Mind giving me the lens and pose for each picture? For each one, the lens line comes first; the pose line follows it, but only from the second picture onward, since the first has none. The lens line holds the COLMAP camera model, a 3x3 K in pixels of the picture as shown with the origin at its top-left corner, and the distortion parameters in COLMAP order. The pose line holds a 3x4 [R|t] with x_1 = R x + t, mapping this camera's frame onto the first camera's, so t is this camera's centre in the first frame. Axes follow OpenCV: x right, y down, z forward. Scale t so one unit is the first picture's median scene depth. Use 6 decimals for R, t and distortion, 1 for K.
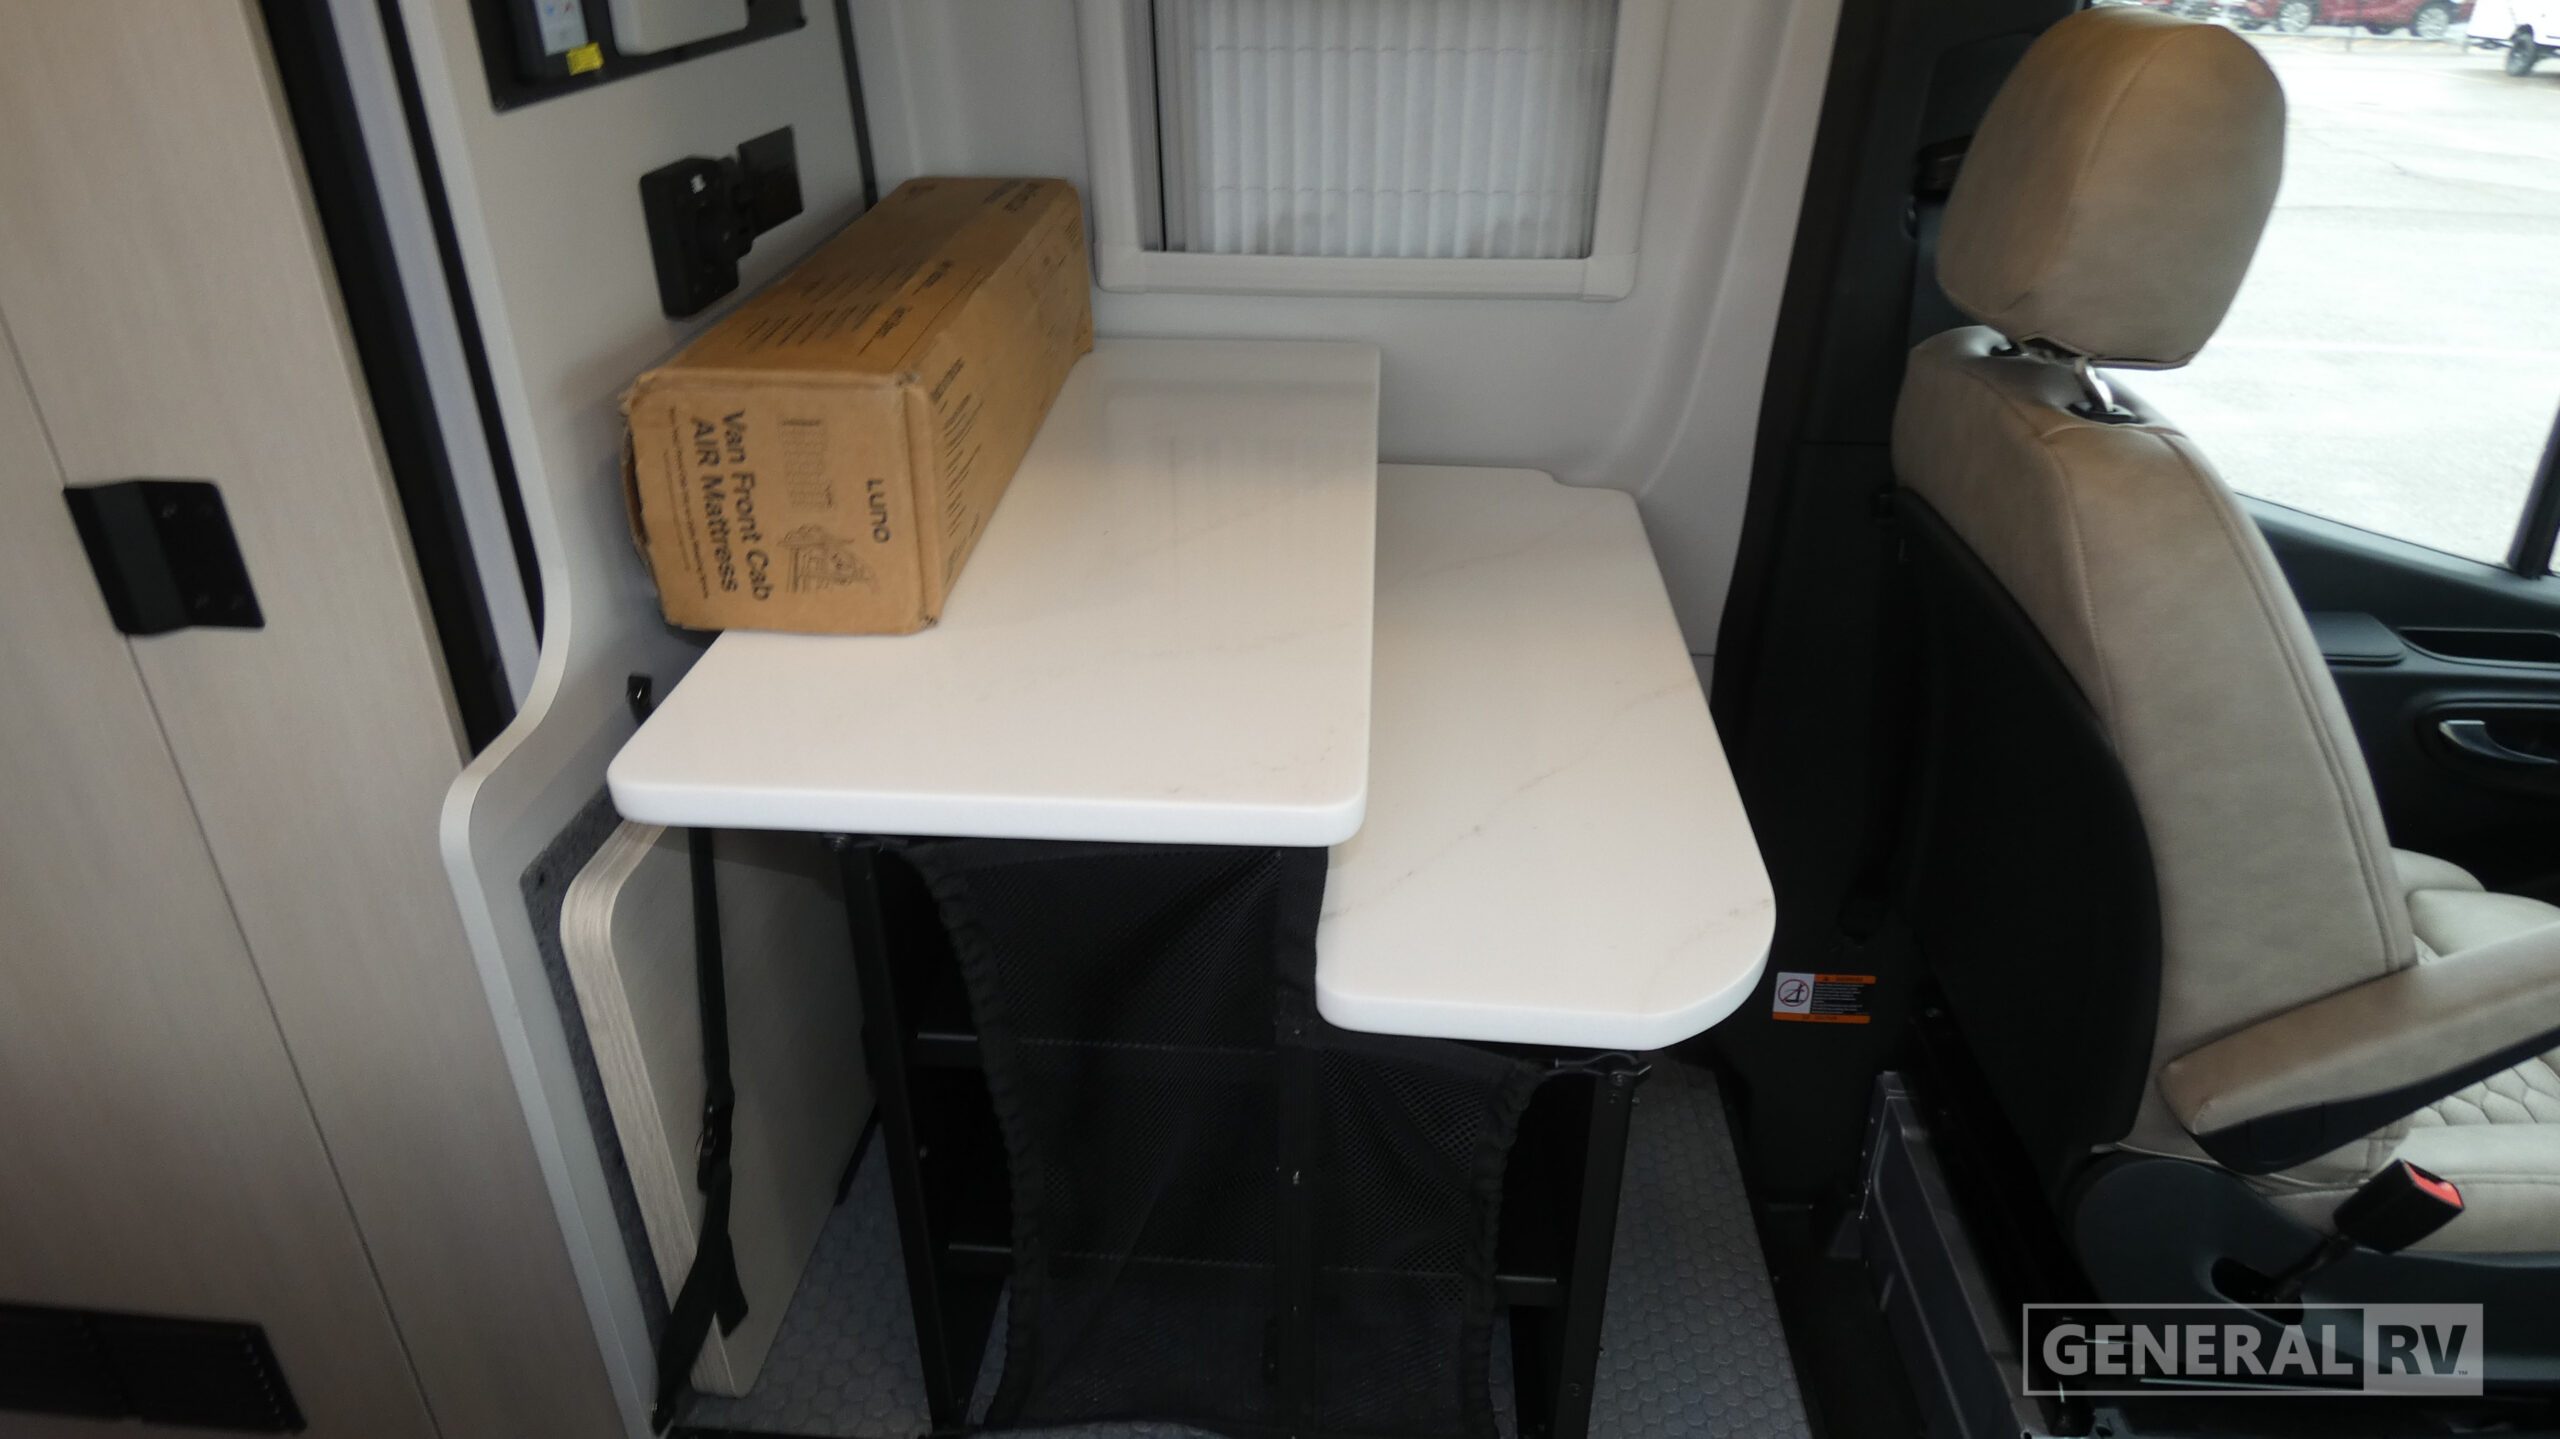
lens RADIAL K [[1532.7, 0, 1305.4], [0, 1532.7, 705.4], [0, 0, 1]] dist [0.000323, -0.000735]
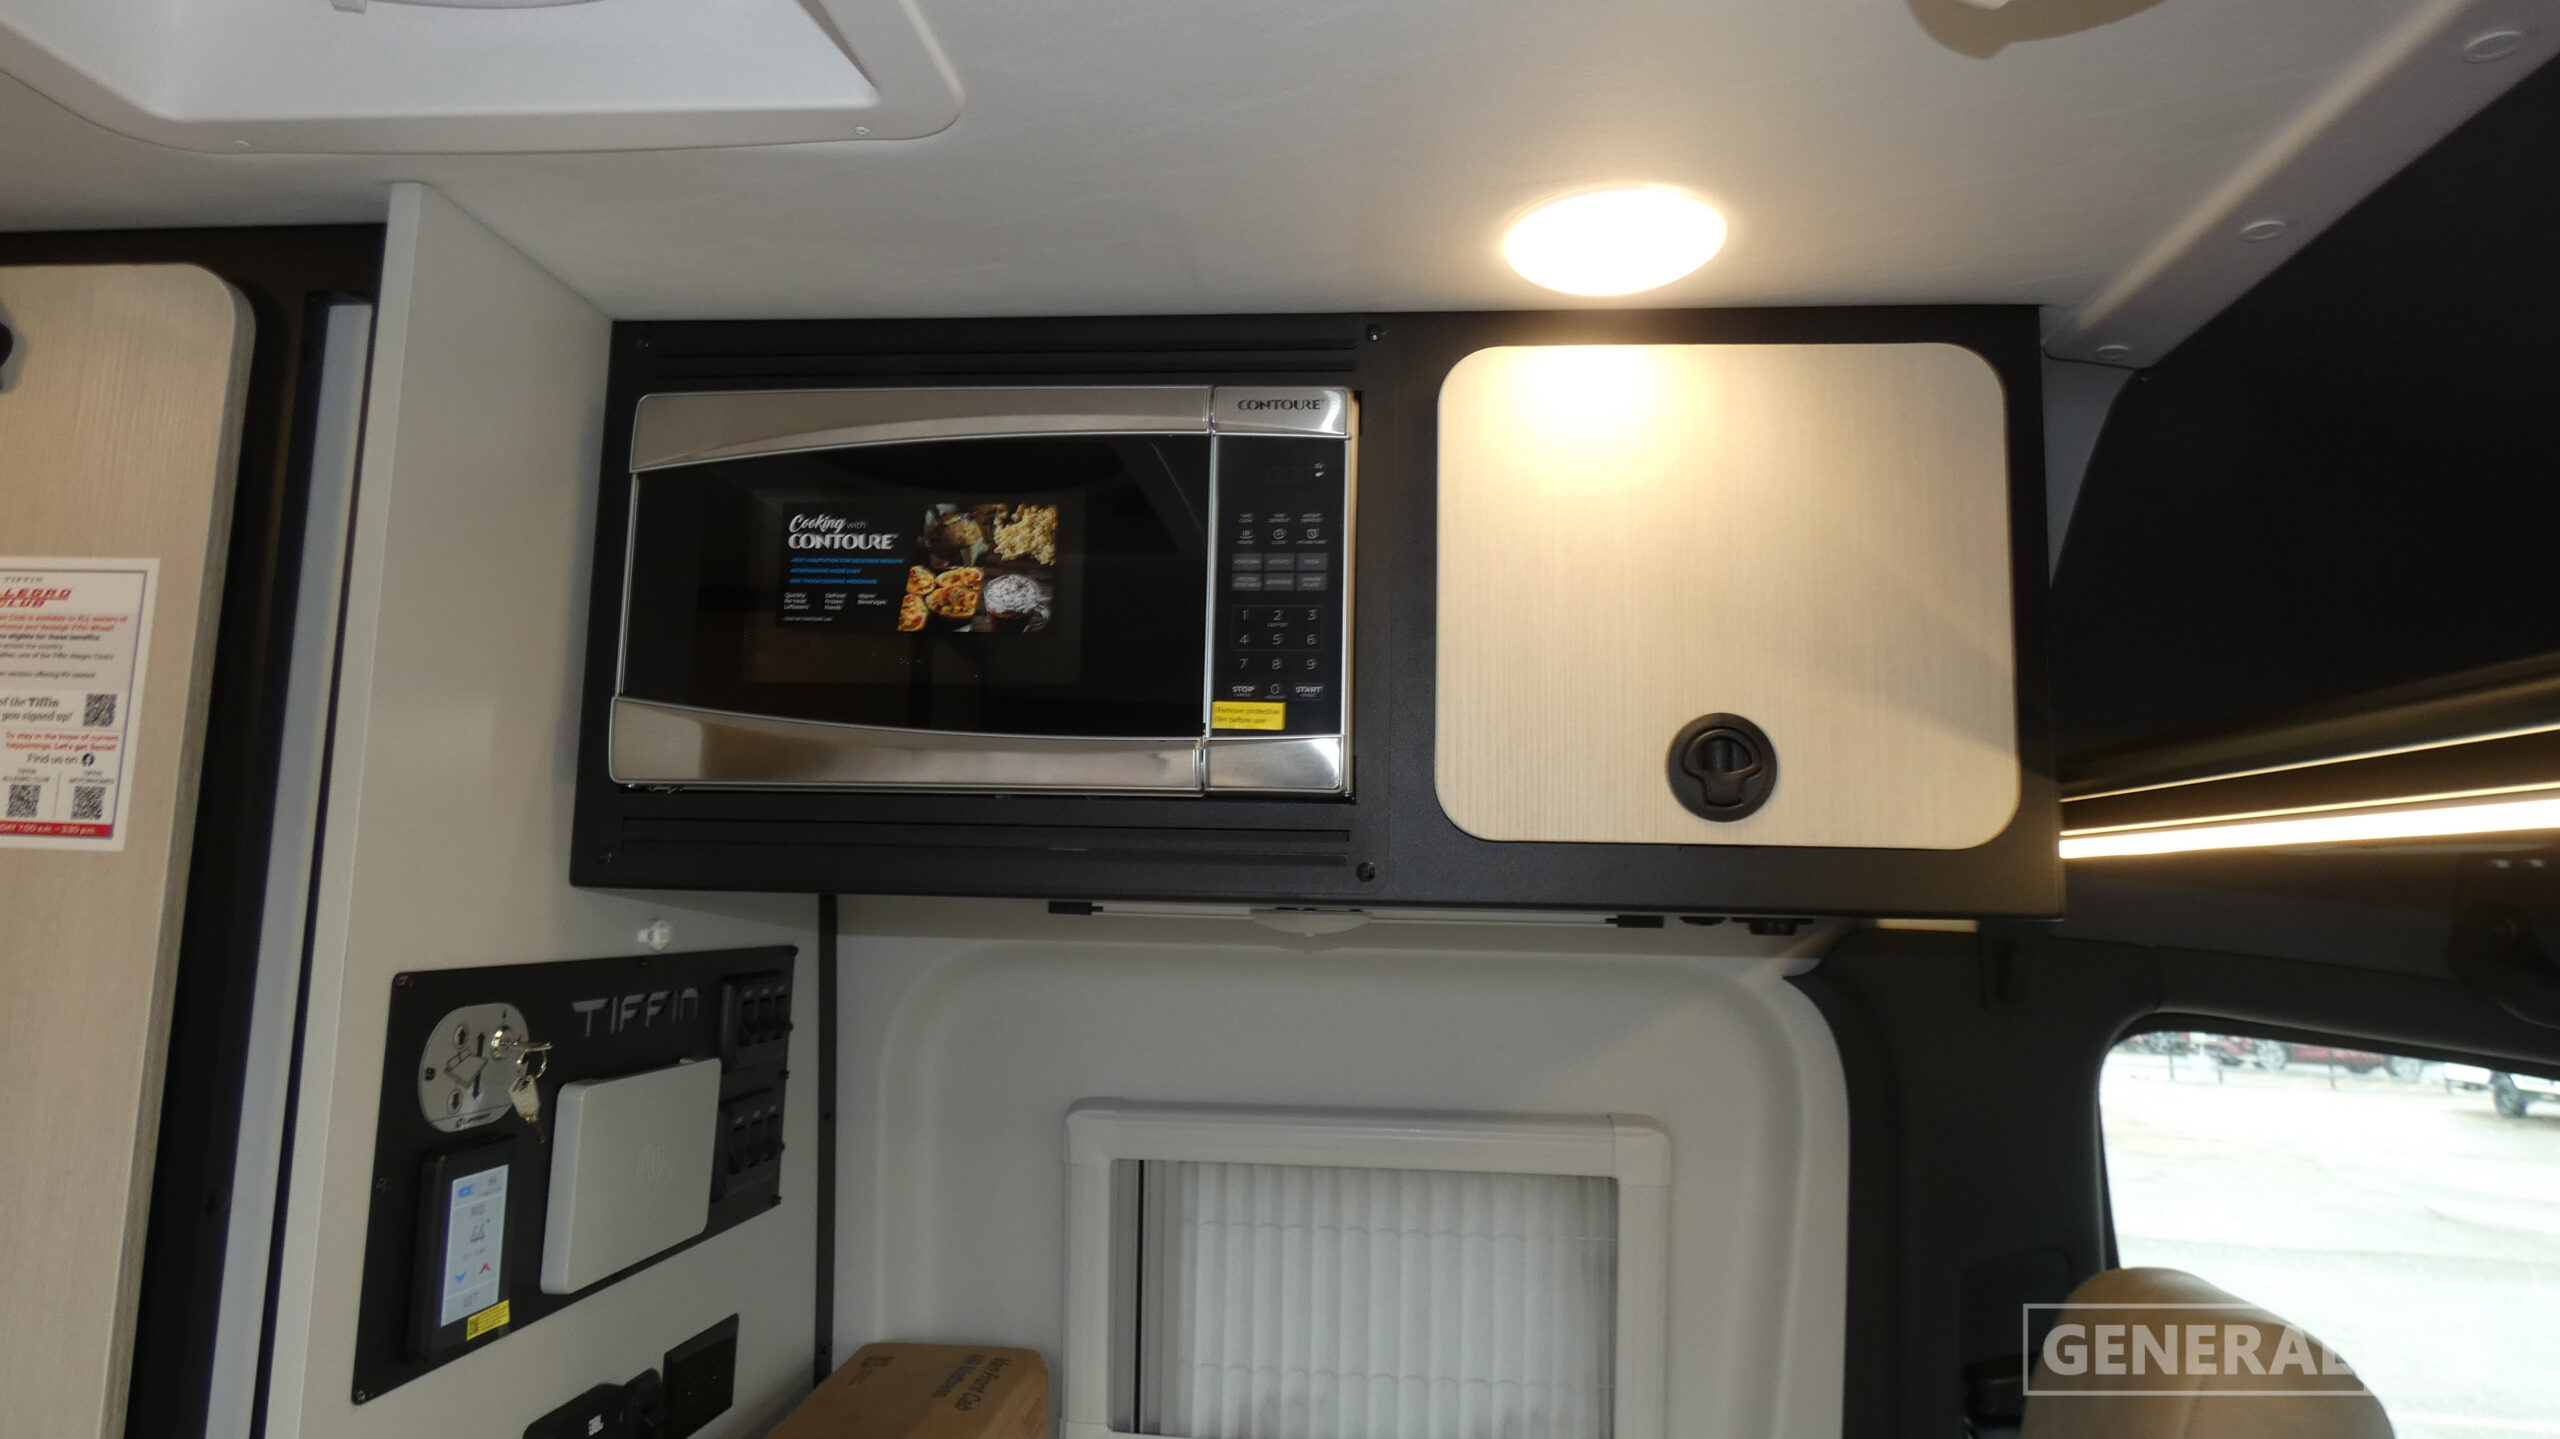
lens RADIAL K [[1532.7, 0, 1300.3], [0, 1532.7, 725.8], [0, 0, 1]] dist [0.000323, -0.000735]
pose [[0.999525, 0.016285, -0.026151, 0.021928], [-0.028467, 0.812727, -0.581948, -0.118324], [0.011777, 0.582417, 0.812805, 0.030830]]
